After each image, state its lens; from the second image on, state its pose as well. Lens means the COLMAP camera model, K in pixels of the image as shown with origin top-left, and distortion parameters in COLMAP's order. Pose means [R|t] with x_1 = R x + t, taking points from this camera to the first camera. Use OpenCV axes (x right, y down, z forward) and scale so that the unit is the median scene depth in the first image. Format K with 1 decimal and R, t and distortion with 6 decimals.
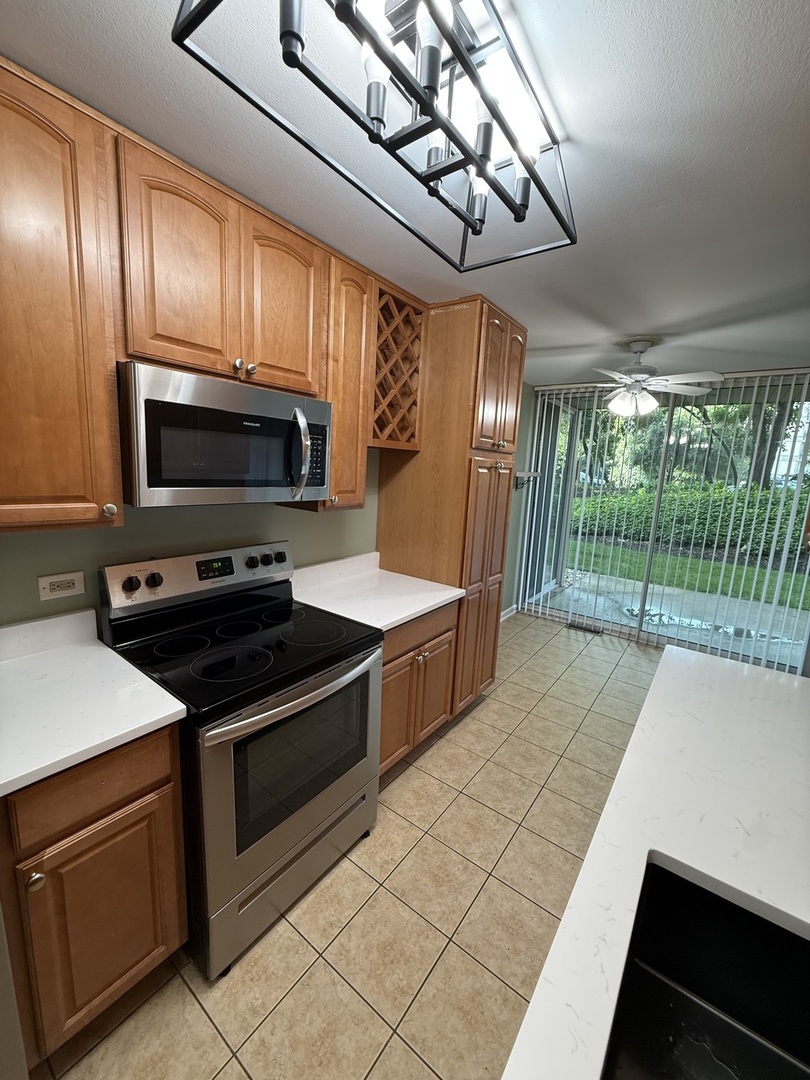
lens RADIAL K [[429.2, 0, 405.1], [0, 429.2, 538.7], [0, 0, 1]] dist [-0.000108, 0.000196]
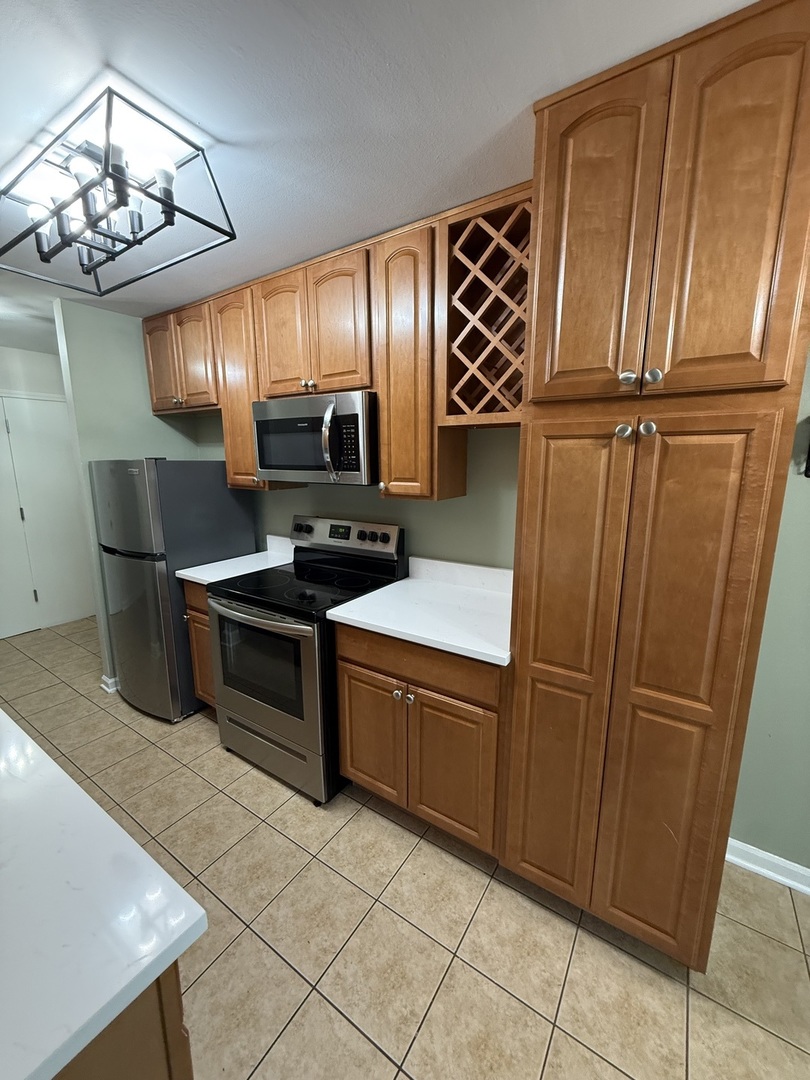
lens RADIAL K [[429.2, 0, 404.4], [0, 429.2, 539.2], [0, 0, 1]] dist [-0.000108, 0.000196]
pose [[0.055154, 0.133703, -0.989486, 0.756772], [-0.166337, 0.978376, 0.122930, -0.091626], [0.984525, 0.157808, 0.076201, 0.895322]]
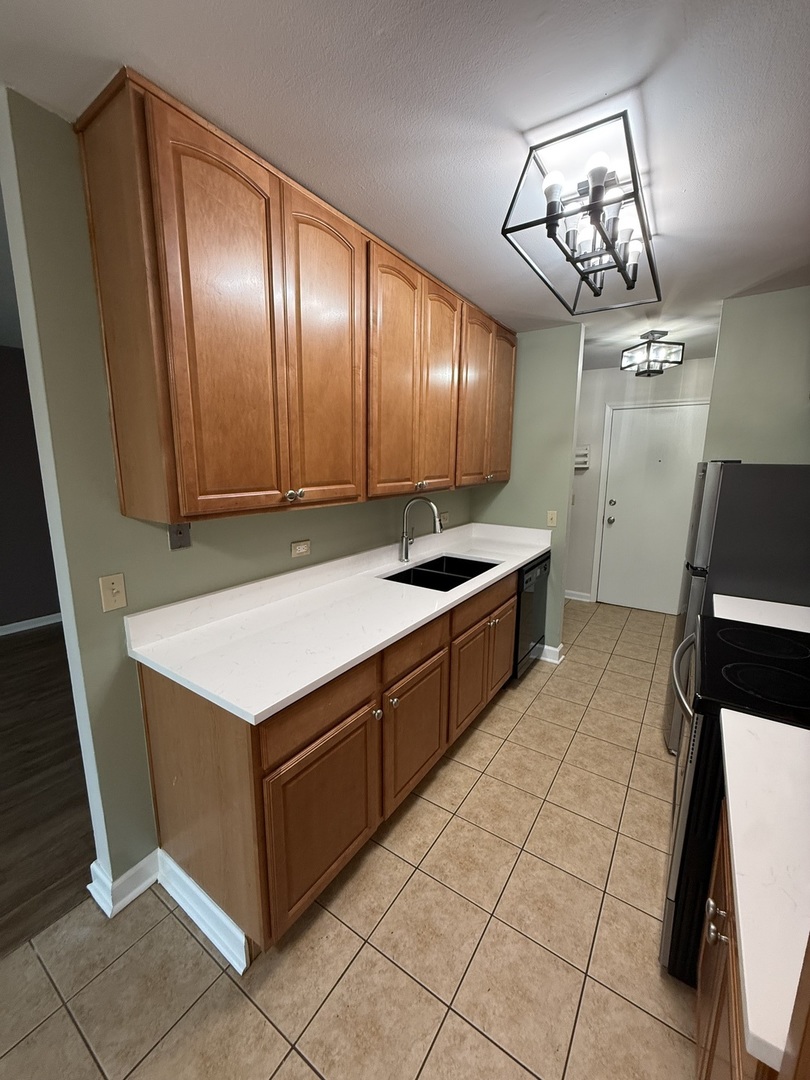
lens RADIAL K [[429.2, 0, 404.8], [0, 429.2, 540.0], [0, 0, 1]] dist [-0.000108, 0.000196]
pose [[-0.997518, -0.043526, -0.055354, 0.364075], [-0.060135, 0.935550, 0.348039, -0.175888], [0.036638, 0.350503, -0.935845, 1.232985]]
